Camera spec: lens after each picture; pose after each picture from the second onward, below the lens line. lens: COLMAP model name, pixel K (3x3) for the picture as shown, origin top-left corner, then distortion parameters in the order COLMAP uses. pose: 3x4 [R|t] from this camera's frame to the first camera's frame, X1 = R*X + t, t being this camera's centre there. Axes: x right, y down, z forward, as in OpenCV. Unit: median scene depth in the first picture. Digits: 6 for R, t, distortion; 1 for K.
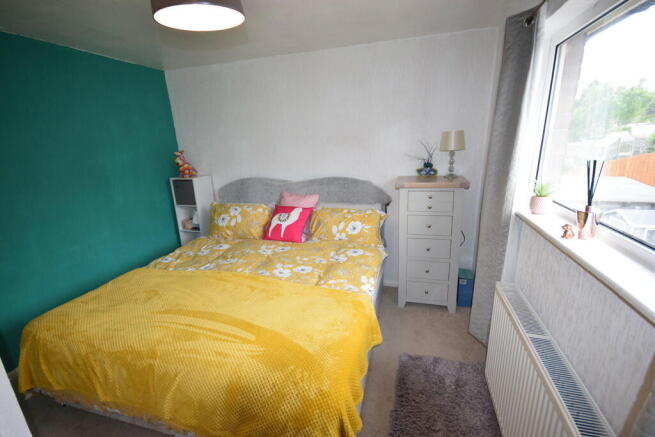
lens RADIAL K [[305.7, 0, 332.3], [0, 305.7, 217.5], [0, 0, 1]] dist [0.000847, 0.000130]
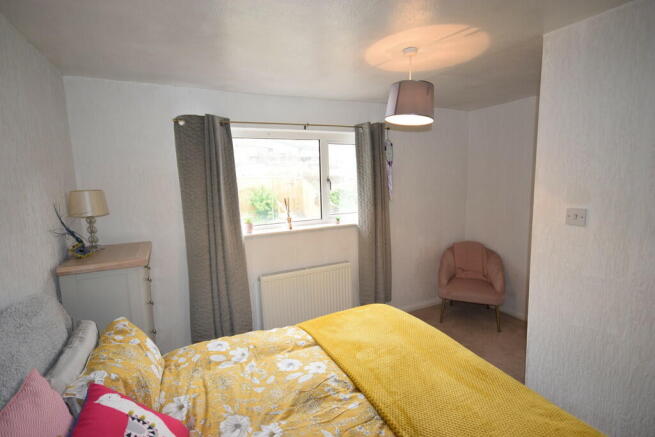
lens RADIAL K [[305.7, 0, 332.3], [0, 305.7, 217.5], [0, 0, 1]] dist [0.000847, 0.000130]
pose [[-0.672030, -0.045312, 0.739137, -0.634638], [0.249259, 0.926043, 0.283398, -0.310698], [-0.697313, 0.374689, -0.611034, 1.146011]]
